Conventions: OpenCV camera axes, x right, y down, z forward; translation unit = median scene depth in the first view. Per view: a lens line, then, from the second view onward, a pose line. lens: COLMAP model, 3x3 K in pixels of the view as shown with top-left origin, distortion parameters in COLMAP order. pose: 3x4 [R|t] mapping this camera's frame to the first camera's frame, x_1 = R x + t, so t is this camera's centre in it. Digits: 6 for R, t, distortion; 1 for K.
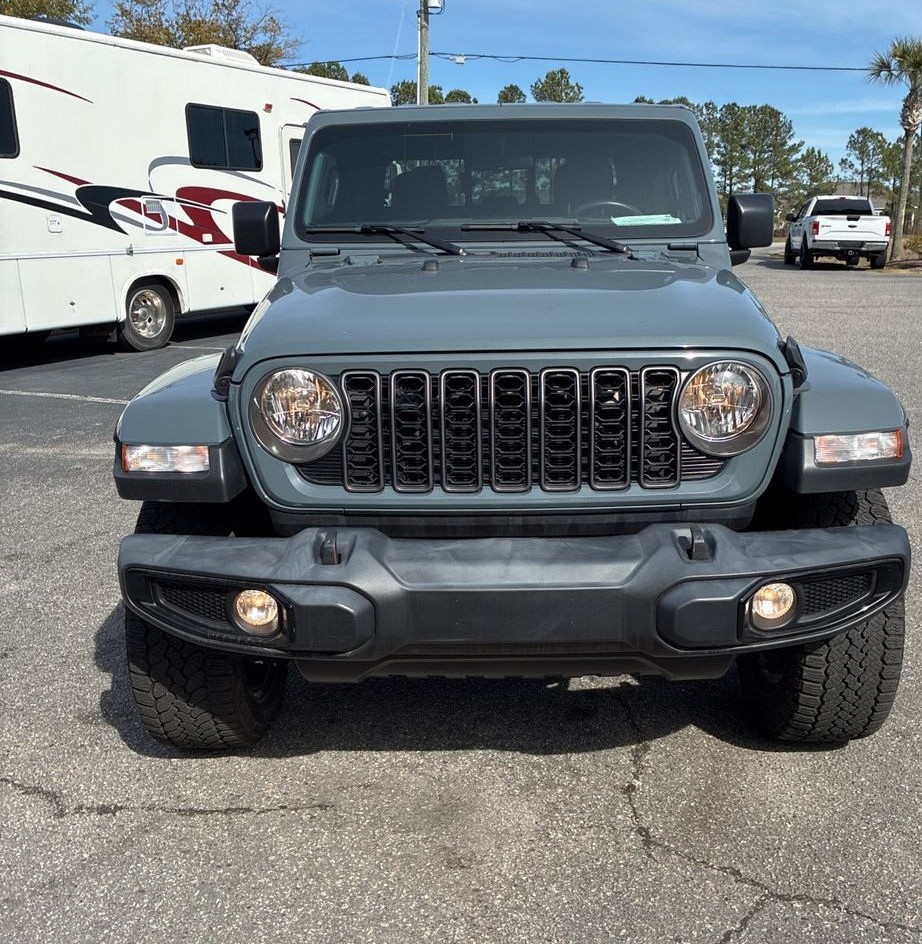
lens RADIAL K [[1013.2, 0, 504.0], [0, 1013.2, 469.1], [0, 0, 1]] dist [-0.011961, 0.054900]
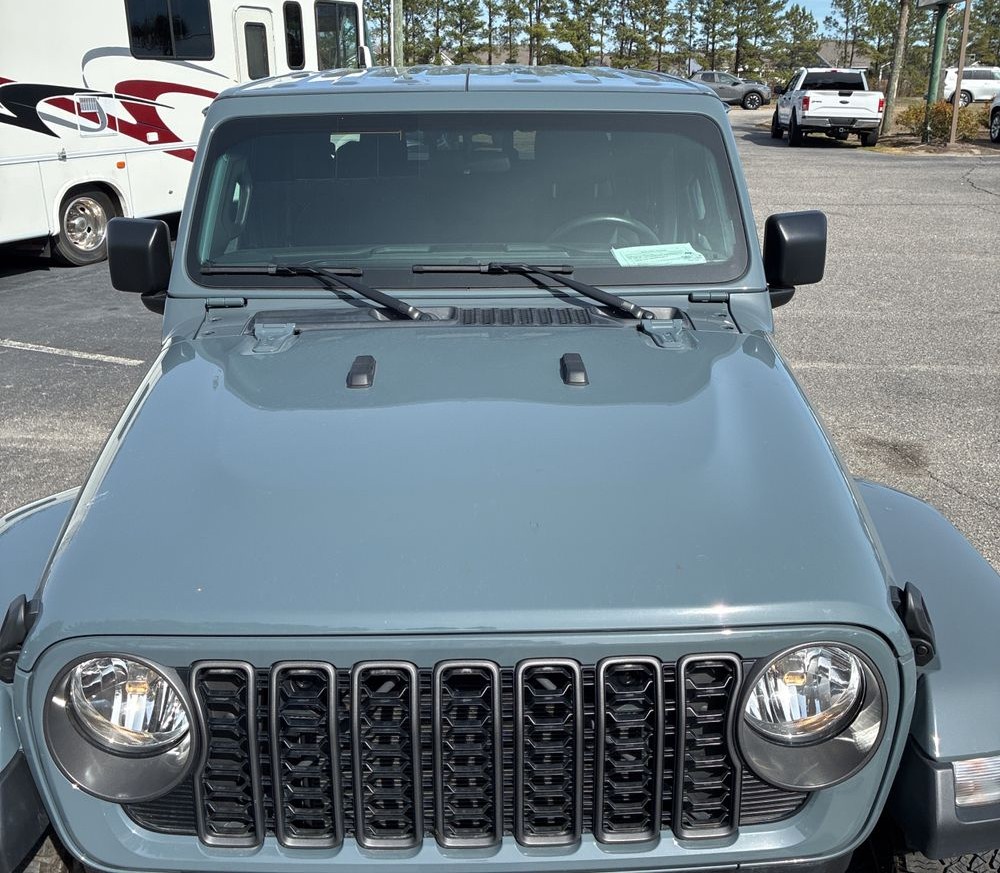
lens RADIAL K [[1002.9, 0, 501.4], [0, 1002.9, 379.8], [0, 0, 1]] dist [0.019925, 0.010242]
pose [[0.999820, 0.002024, 0.018880, 0.003233], [-0.003068, 0.998459, 0.055414, -0.063655], [-0.018739, -0.055462, 0.998285, 0.083529]]
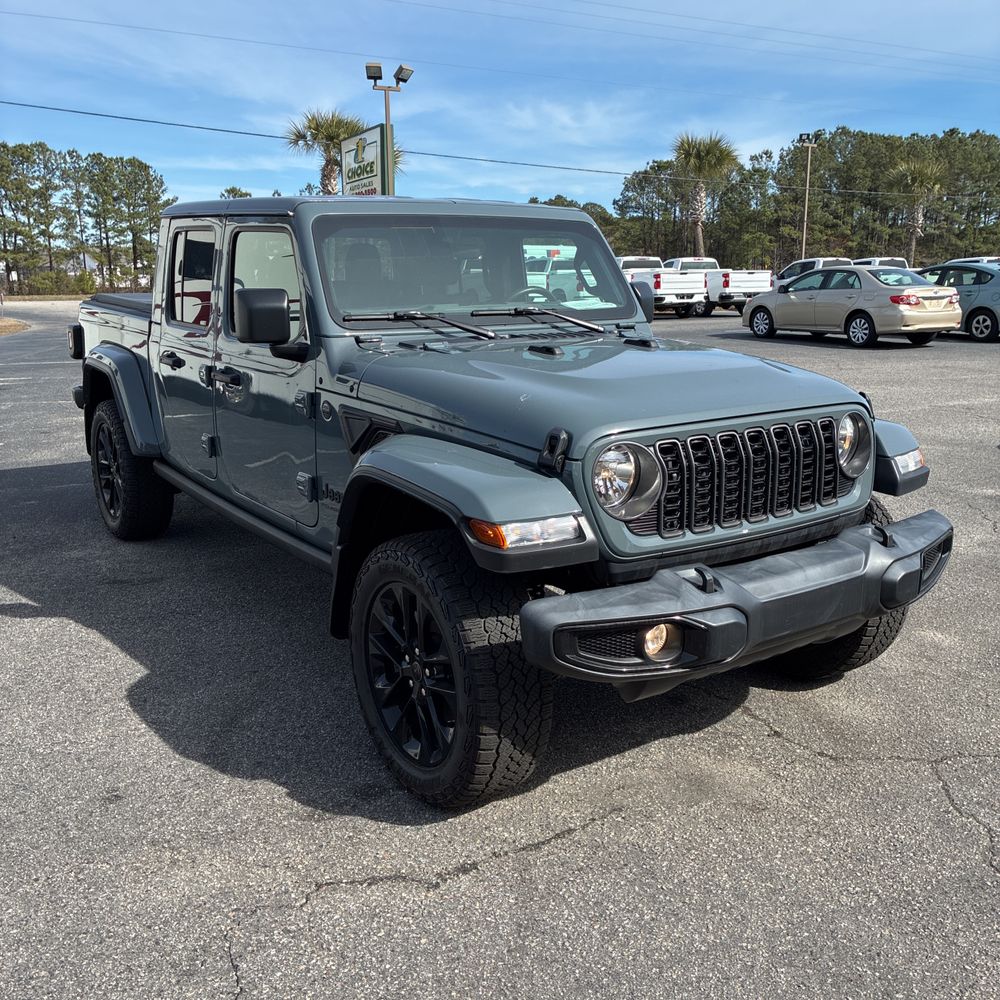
lens RADIAL K [[1009.5, 0, 517.1], [0, 1009.5, 514.6], [0, 0, 1]] dist [0.013202, -0.019533]
pose [[0.820887, -0.123322, 0.557616, -0.204387], [0.127792, 0.991313, 0.031111, -0.013849], [-0.556608, 0.045721, 0.829516, 0.015659]]
